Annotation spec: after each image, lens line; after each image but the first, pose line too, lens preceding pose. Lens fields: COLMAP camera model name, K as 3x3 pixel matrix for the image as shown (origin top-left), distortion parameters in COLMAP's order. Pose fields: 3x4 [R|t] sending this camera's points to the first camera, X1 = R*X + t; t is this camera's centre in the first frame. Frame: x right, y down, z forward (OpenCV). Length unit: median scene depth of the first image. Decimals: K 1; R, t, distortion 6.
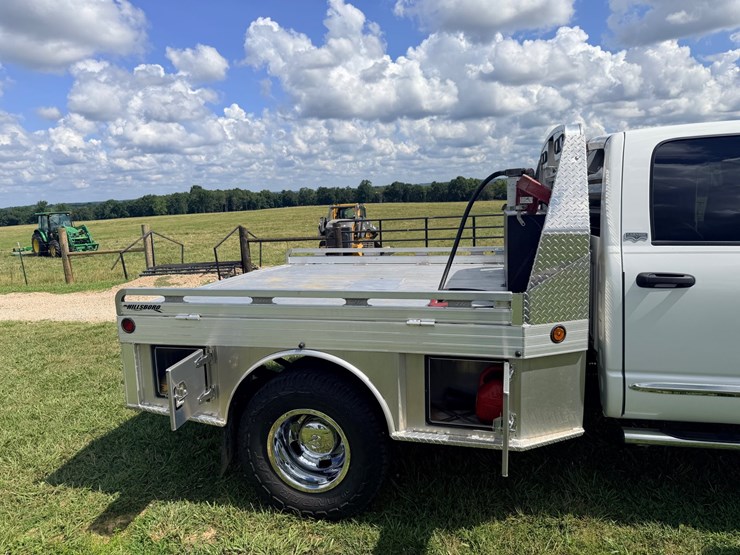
lens RADIAL K [[525.4, 0, 367.8], [0, 525.4, 284.6], [0, 0, 1]] dist [0.025191, -0.034934]
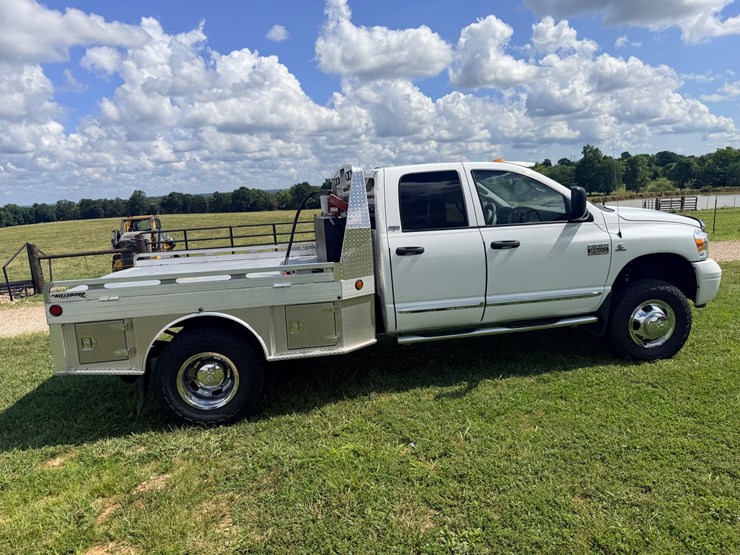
lens RADIAL K [[525.4, 0, 368.0], [0, 525.4, 280.5], [0, 0, 1]] dist [0.025191, -0.034934]
pose [[0.919754, -0.078555, 0.384554, -0.095065], [0.088198, 0.996075, -0.007473, 0.032618], [-0.382457, 0.040790, 0.923072, -0.211025]]
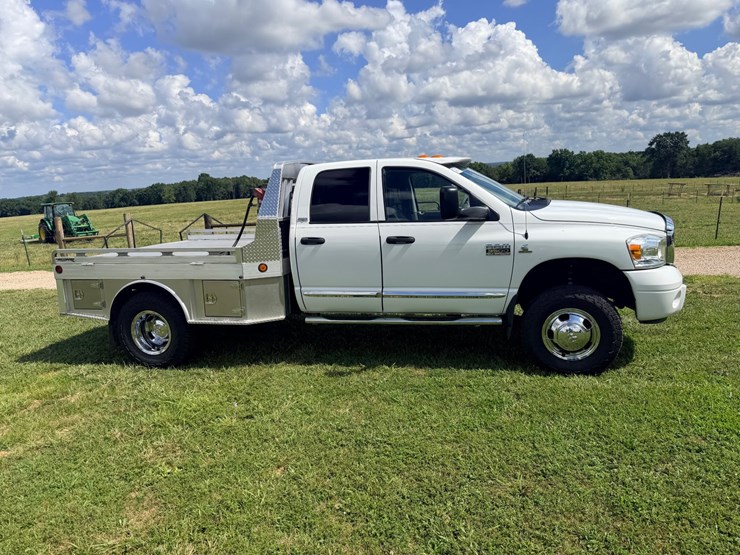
lens RADIAL K [[525.4, 0, 366.7], [0, 525.4, 276.4], [0, 0, 1]] dist [0.025191, -0.034934]
pose [[0.999723, -0.011955, -0.020254, 0.274131], [0.012224, 0.999838, 0.013208, 0.035805], [0.020093, -0.013452, 0.999708, -0.348452]]
